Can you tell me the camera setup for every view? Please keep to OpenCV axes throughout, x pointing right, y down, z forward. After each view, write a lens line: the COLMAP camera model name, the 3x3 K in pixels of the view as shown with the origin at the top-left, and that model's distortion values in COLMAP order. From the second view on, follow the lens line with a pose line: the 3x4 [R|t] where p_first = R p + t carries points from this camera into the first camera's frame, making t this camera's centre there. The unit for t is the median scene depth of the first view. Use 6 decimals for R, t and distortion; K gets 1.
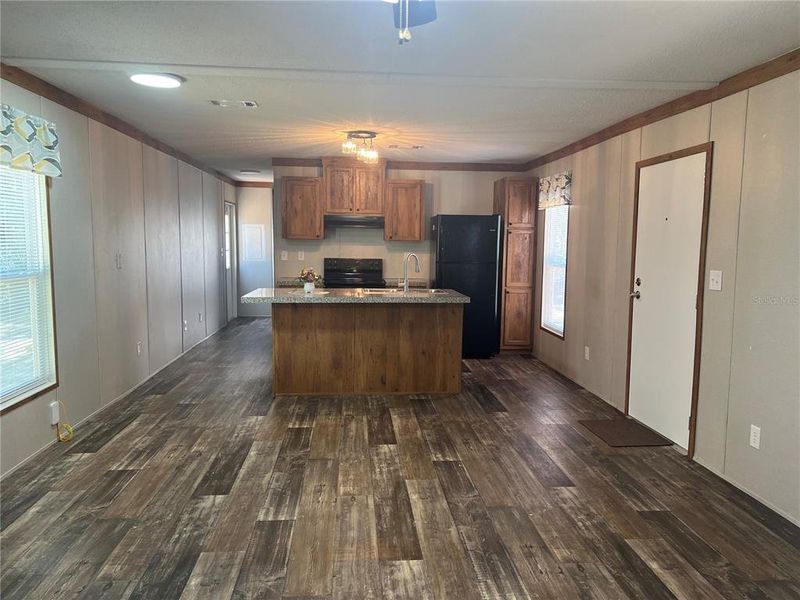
lens RADIAL K [[610.5, 0, 421.0], [0, 610.5, 332.2], [0, 0, 1]] dist [-0.010107, -0.006799]
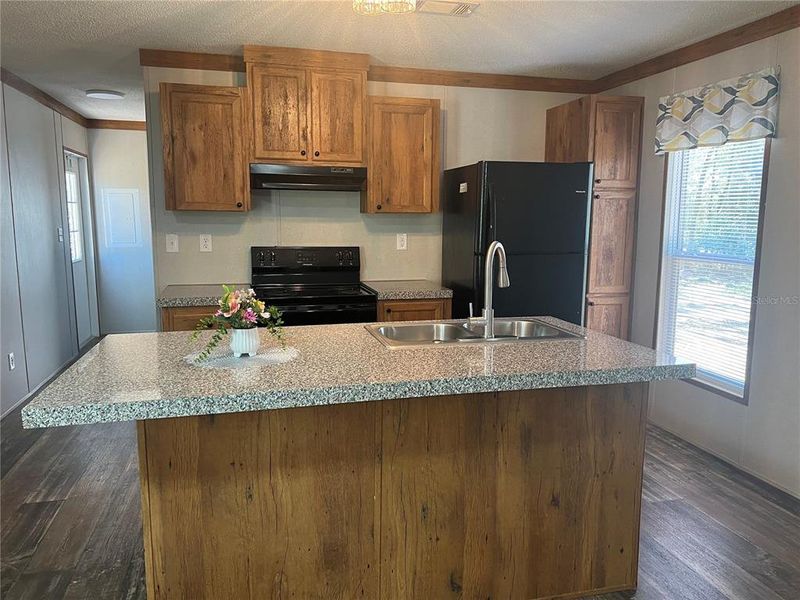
lens RADIAL K [[594.6, 0, 400.0], [0, 594.6, 300.0], [0, 0, 1]] dist [0.056183, -0.072054]
pose [[0.989247, -0.026654, 0.143803, -0.109520], [0.027045, 0.999634, -0.000765, -0.073315], [-0.143730, 0.004646, 0.989606, 0.483781]]
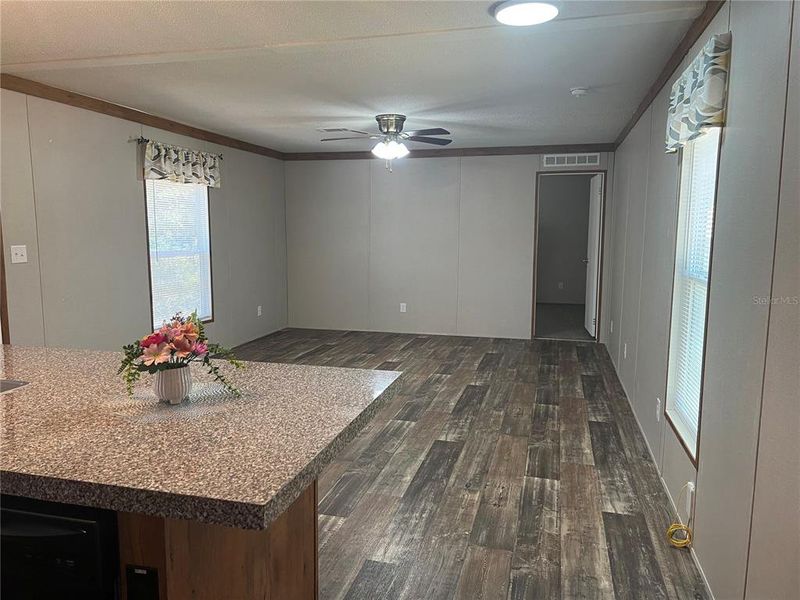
lens RADIAL K [[595.1, 0, 404.6], [0, 595.1, 304.9], [0, 0, 1]] dist [0.064434, -0.093099]
pose [[-0.936990, -0.068364, 0.342601, -0.560769], [0.027882, 0.962905, 0.268397, -0.268530], [-0.348241, 0.261037, -0.900326, 1.750542]]
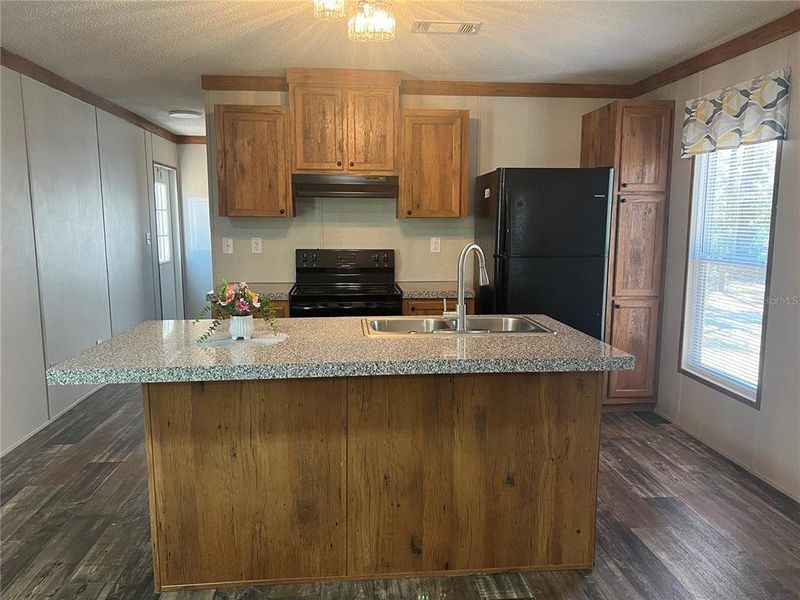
lens RADIAL K [[595.1, 0, 404.6], [0, 595.1, 304.9], [0, 0, 1]] dist [0.064434, -0.093099]
pose [[0.999866, -0.008959, -0.013669, -0.047181], [0.008895, 0.999949, -0.004716, -0.065954], [0.013710, 0.004593, 0.999895, 0.442052]]
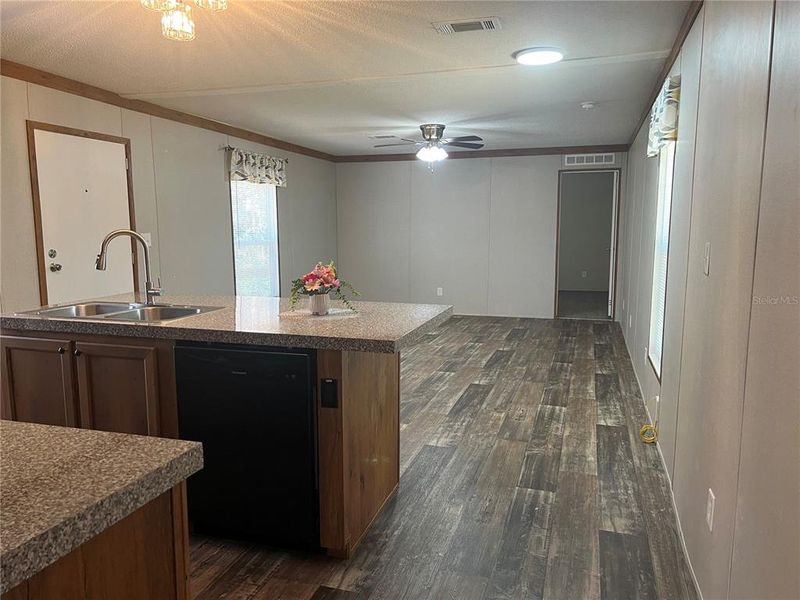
lens RADIAL K [[595.1, 0, 404.6], [0, 595.1, 304.9], [0, 0, 1]] dist [0.064434, -0.093099]
pose [[-0.918660, -0.070746, 0.388664, -0.636868], [0.040479, 0.961799, 0.270747, -0.293084], [-0.392970, 0.264457, -0.880702, 2.030510]]
